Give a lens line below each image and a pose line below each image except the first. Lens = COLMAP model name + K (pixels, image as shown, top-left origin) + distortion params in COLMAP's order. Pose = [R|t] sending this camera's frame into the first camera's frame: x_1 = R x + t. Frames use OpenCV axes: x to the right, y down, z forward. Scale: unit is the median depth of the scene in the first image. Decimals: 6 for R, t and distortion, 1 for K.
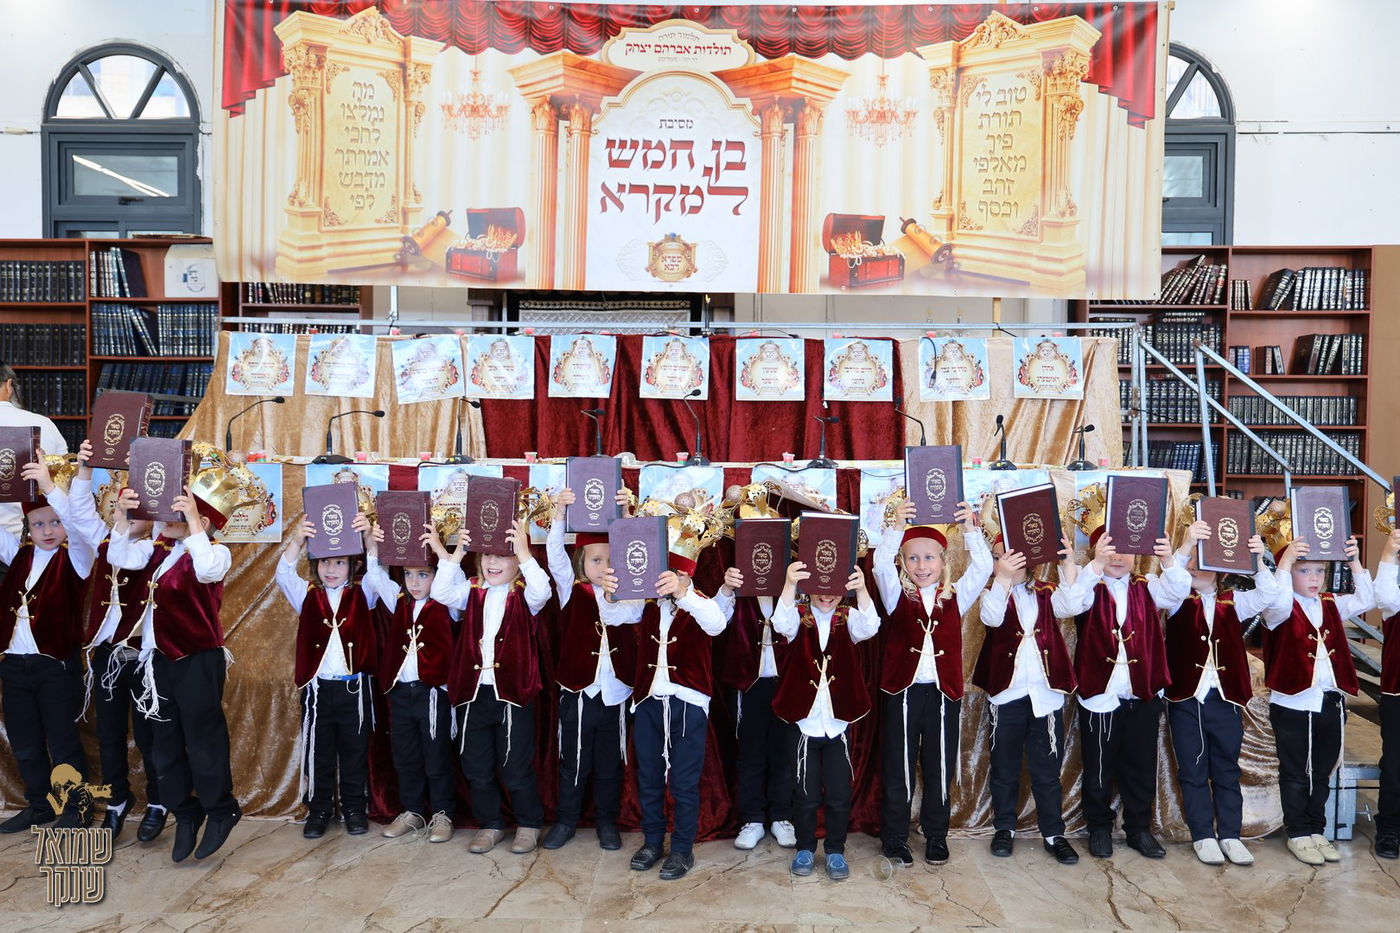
lens RADIAL K [[1366.5, 0, 733.5], [0, 1366.5, 468.8], [0, 0, 1]] dist [0.056558, -0.172860]
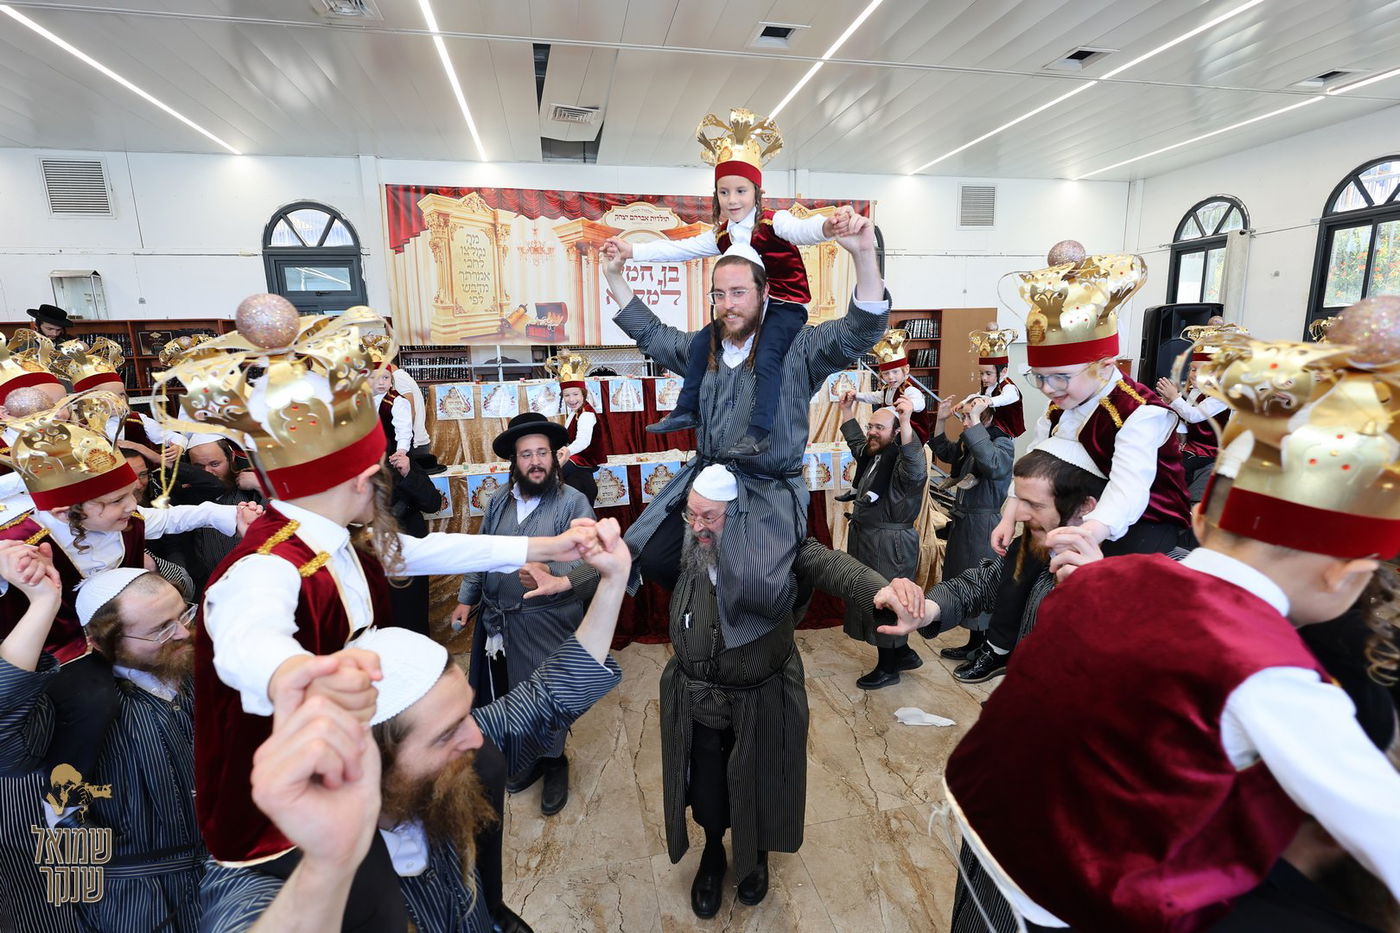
lens RADIAL K [[643.3, 0, 700.0], [0, 643.3, 466.5], [0, 0, 1]] dist [-0.022806, 0.000379]
pose [[0.969362, -0.077673, 0.233032, -0.196804], [0.037707, 0.984498, 0.171294, -0.109722], [-0.242724, -0.157259, 0.957264, 0.052752]]
